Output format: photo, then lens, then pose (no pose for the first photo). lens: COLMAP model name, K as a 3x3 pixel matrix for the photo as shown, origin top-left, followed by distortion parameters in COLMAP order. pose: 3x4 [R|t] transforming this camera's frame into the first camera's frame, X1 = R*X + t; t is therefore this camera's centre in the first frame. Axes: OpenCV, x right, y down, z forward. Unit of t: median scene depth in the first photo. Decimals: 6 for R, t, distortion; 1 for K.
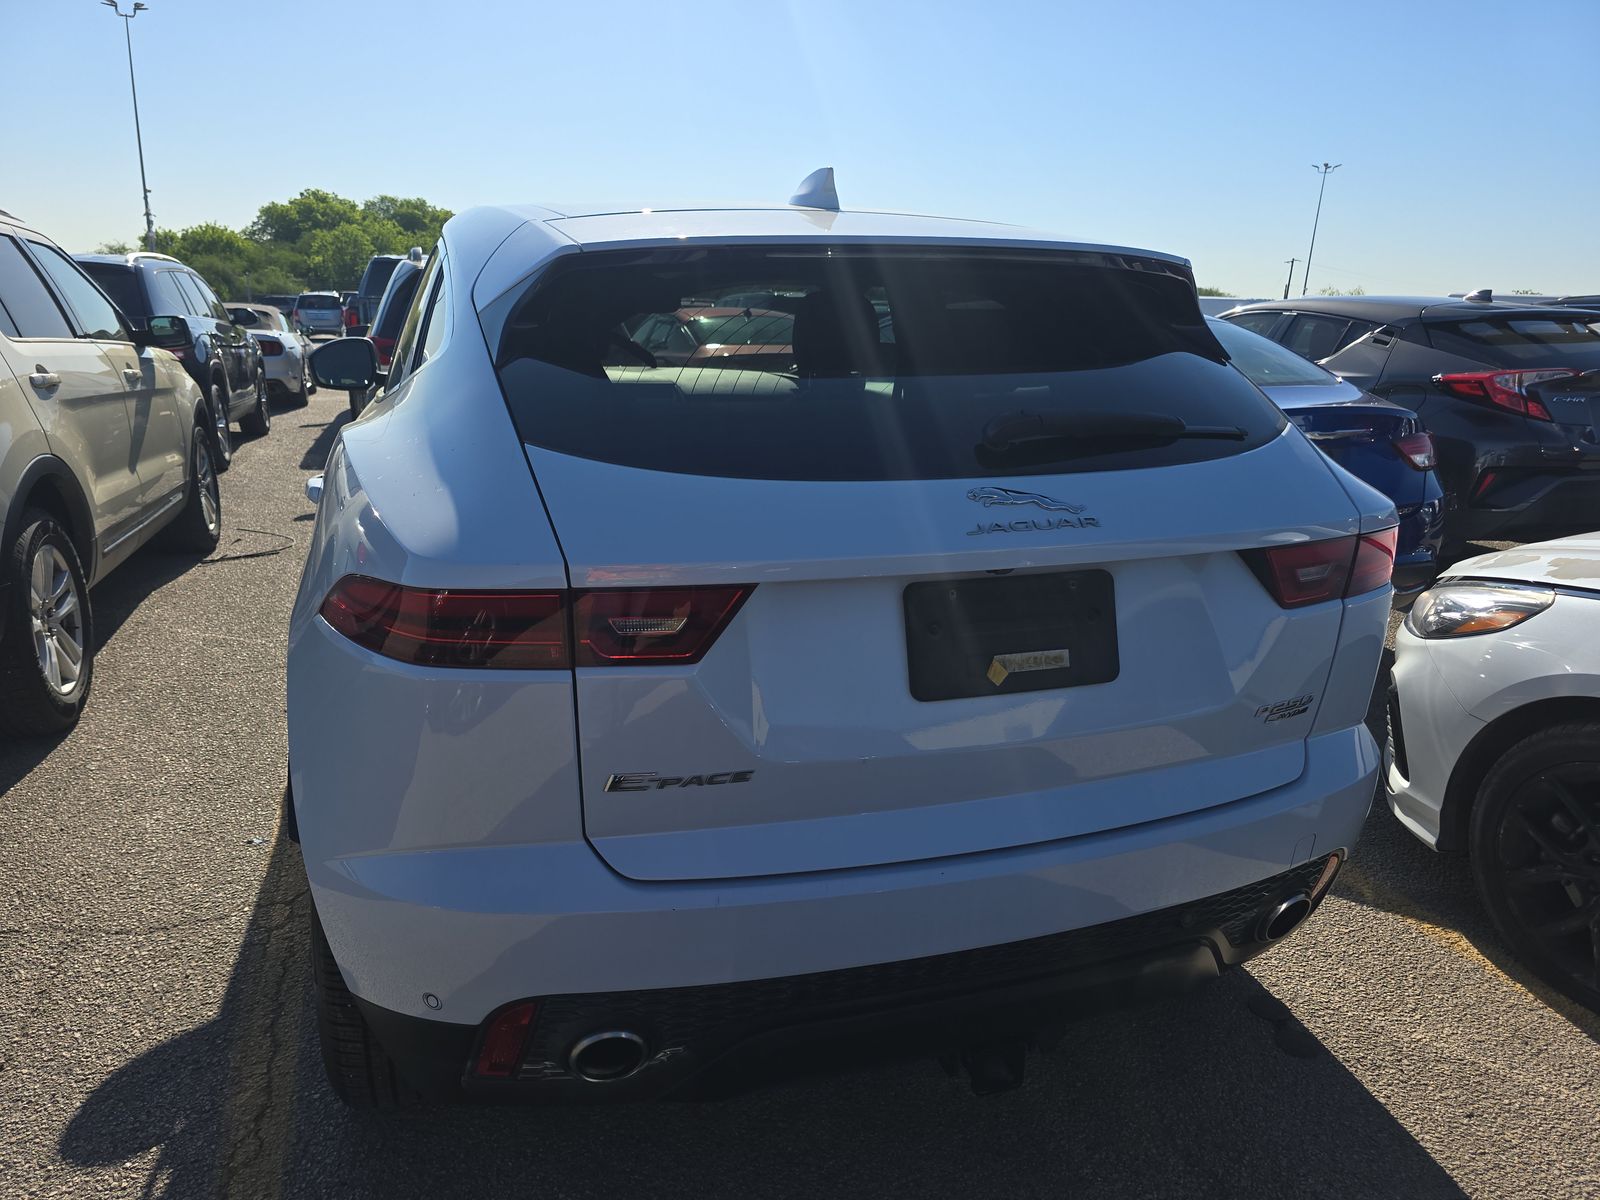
lens RADIAL K [[1069.5, 0, 796.1], [0, 1069.5, 595.4], [0, 0, 1]] dist [0.054674, -0.050493]
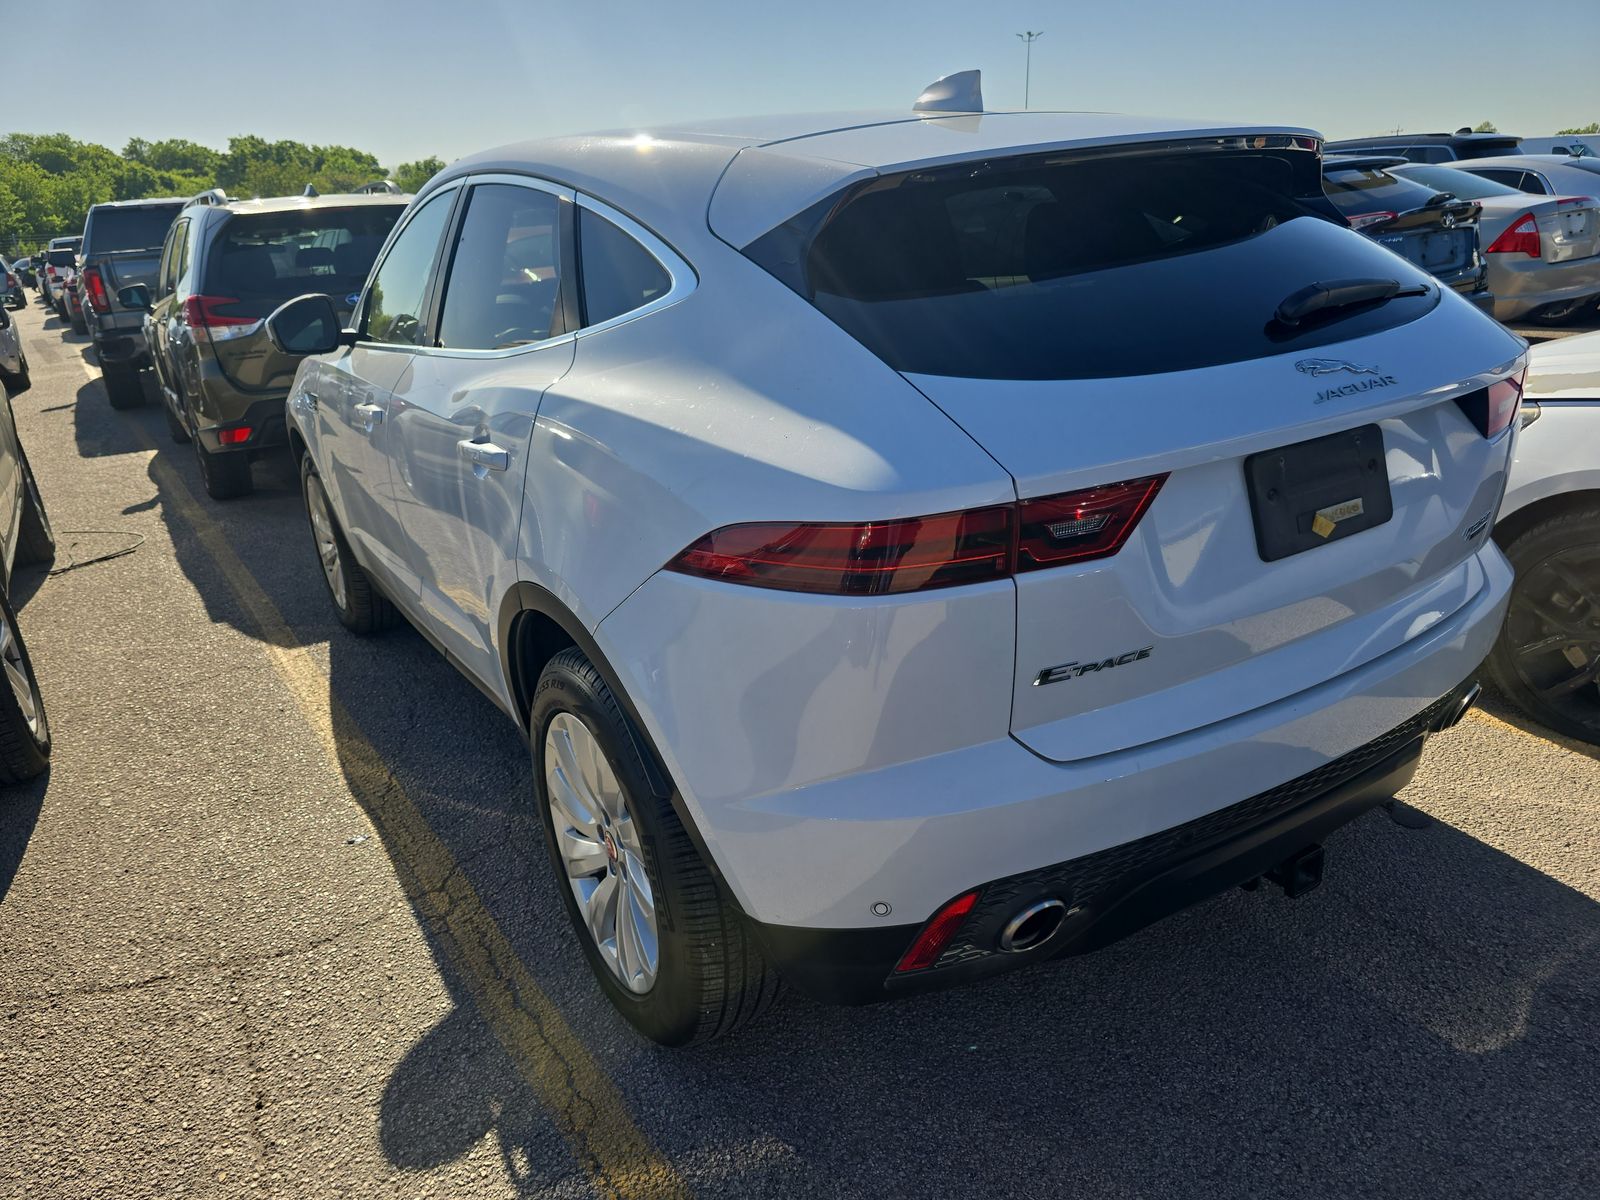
lens RADIAL K [[1077.3, 0, 800.0], [0, 1077.3, 600.0], [0, 0, 1]] dist [0.073381, -0.075767]
pose [[0.969772, -0.157362, 0.186495, -0.401584], [0.141552, 0.985329, 0.095341, -0.026716], [-0.198762, -0.066061, 0.977819, -0.004789]]
